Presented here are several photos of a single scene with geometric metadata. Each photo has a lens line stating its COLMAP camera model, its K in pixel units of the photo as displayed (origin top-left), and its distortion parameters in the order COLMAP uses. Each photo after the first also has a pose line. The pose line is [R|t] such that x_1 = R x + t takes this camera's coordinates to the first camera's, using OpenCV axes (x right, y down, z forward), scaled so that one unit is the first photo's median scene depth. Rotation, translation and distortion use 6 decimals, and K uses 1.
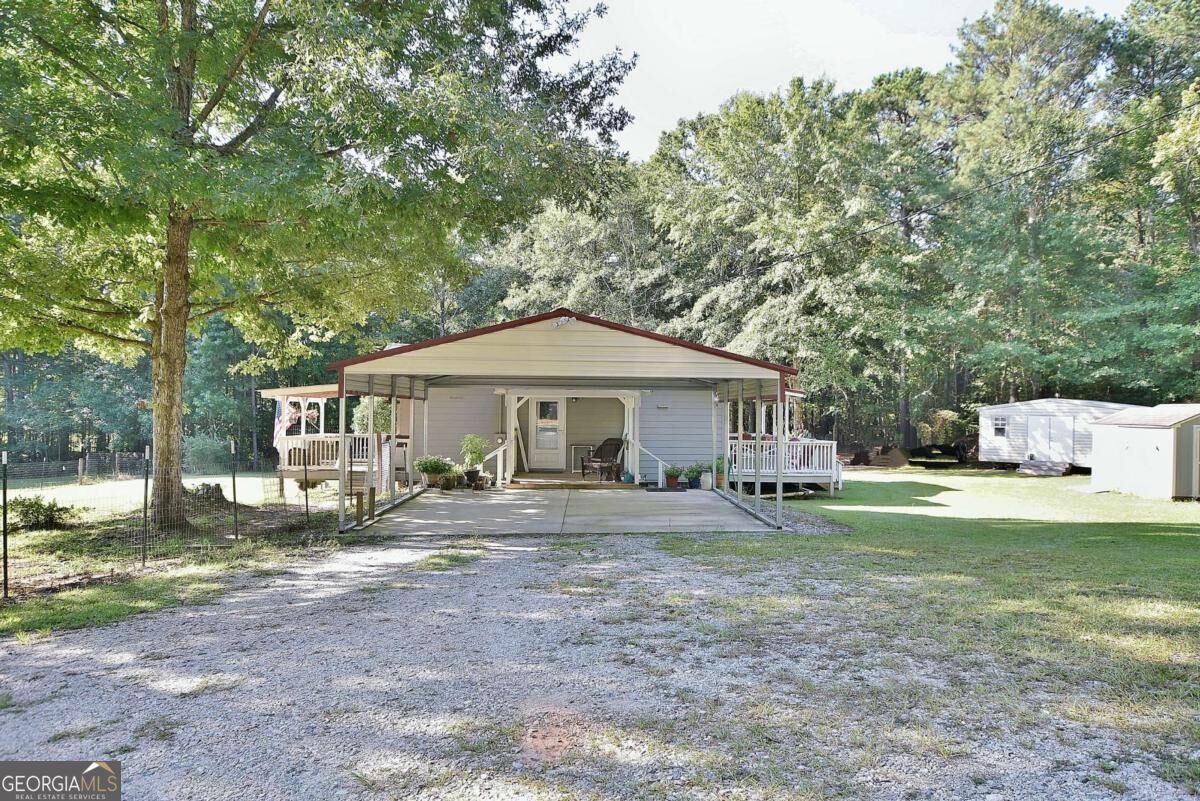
lens RADIAL K [[806.7, 0, 597.4], [0, 806.7, 408.9], [0, 0, 1]] dist [-0.003128, 0.001222]
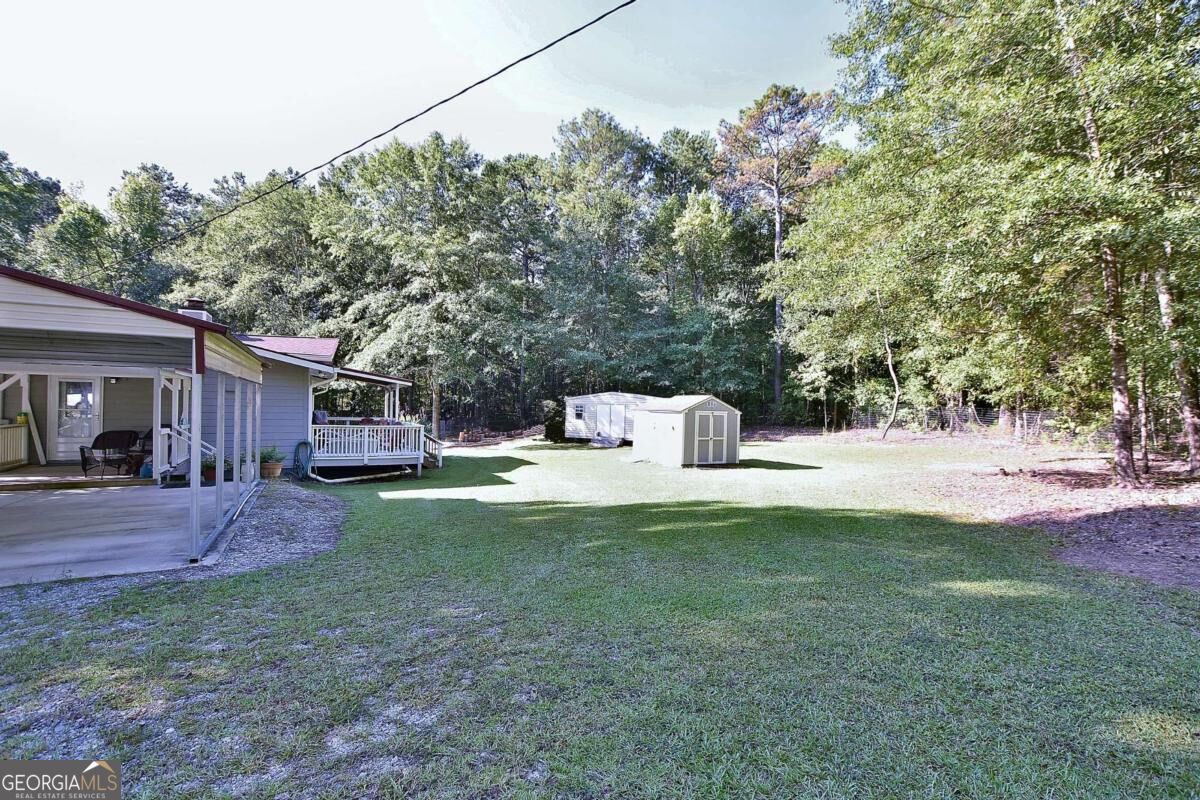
lens RADIAL K [[536.1, 0, 600.3], [0, 536.1, 399.2], [0, 0, 1]] dist [-0.028488, 0.003005]
pose [[0.894011, 0.010720, 0.447917, 0.119087], [-0.009131, 0.999942, -0.005708, 0.004633], [-0.447953, 0.001014, 0.894057, 0.163445]]
